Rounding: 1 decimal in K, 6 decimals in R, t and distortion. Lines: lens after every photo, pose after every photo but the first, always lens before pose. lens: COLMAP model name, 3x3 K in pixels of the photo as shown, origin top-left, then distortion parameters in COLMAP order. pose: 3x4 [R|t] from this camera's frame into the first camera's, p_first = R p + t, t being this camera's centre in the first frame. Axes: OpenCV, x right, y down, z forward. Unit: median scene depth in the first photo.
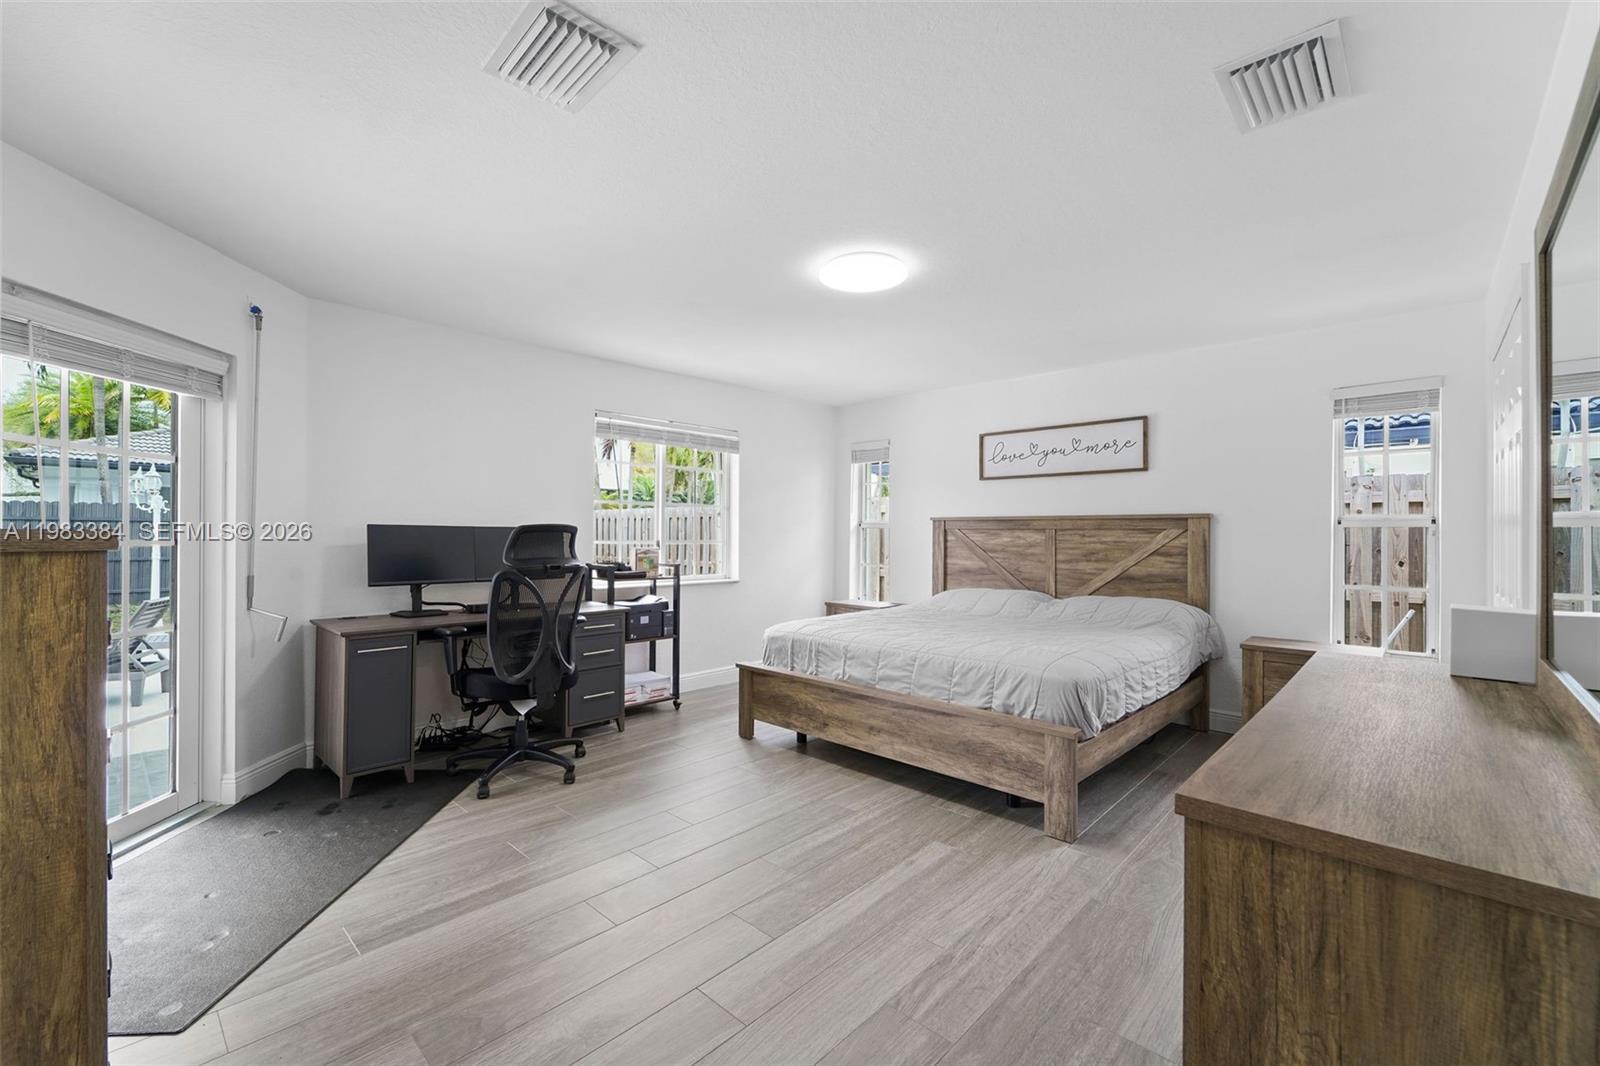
lens RADIAL K [[658.8, 0, 798.8], [0, 658.8, 529.3], [0, 0, 1]] dist [0.005647, -0.000250]
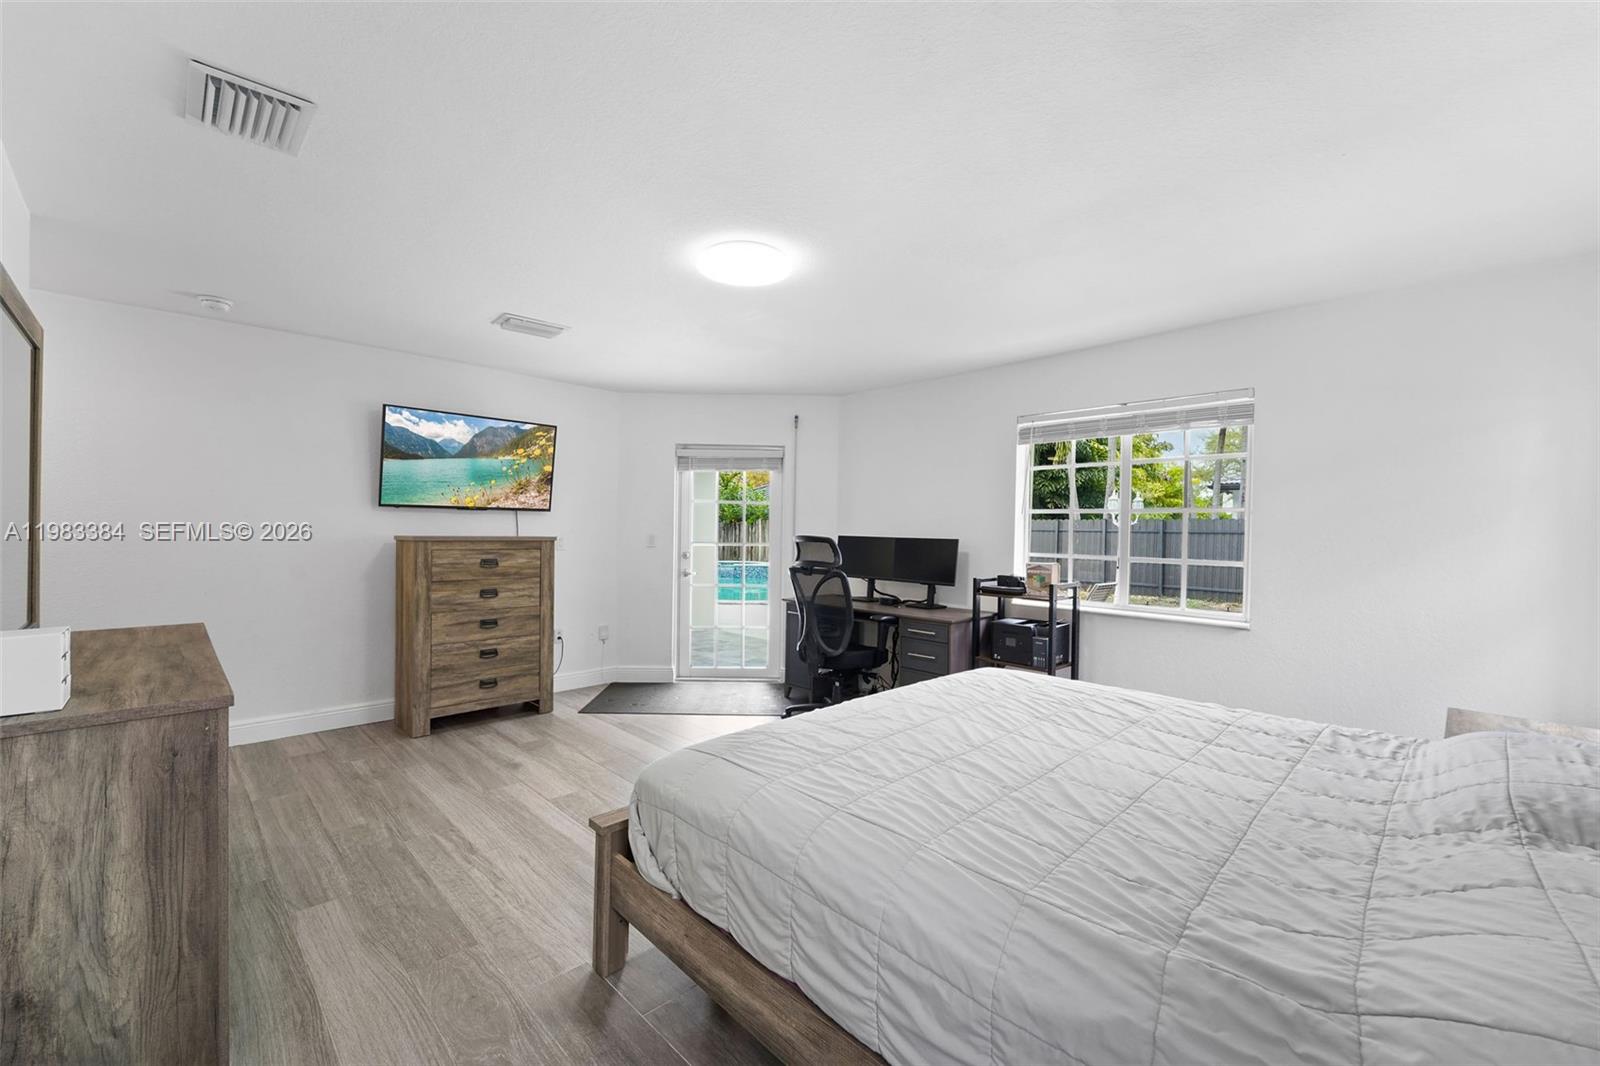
lens RADIAL K [[658.8, 0, 798.8], [0, 658.8, 529.3], [0, 0, 1]] dist [0.005647, -0.000250]
pose [[-0.070037, 0.002219, -0.997542, 1.000312], [-0.007761, 0.999966, 0.002769, -0.027163], [0.997514, 0.007936, -0.070018, 1.137842]]
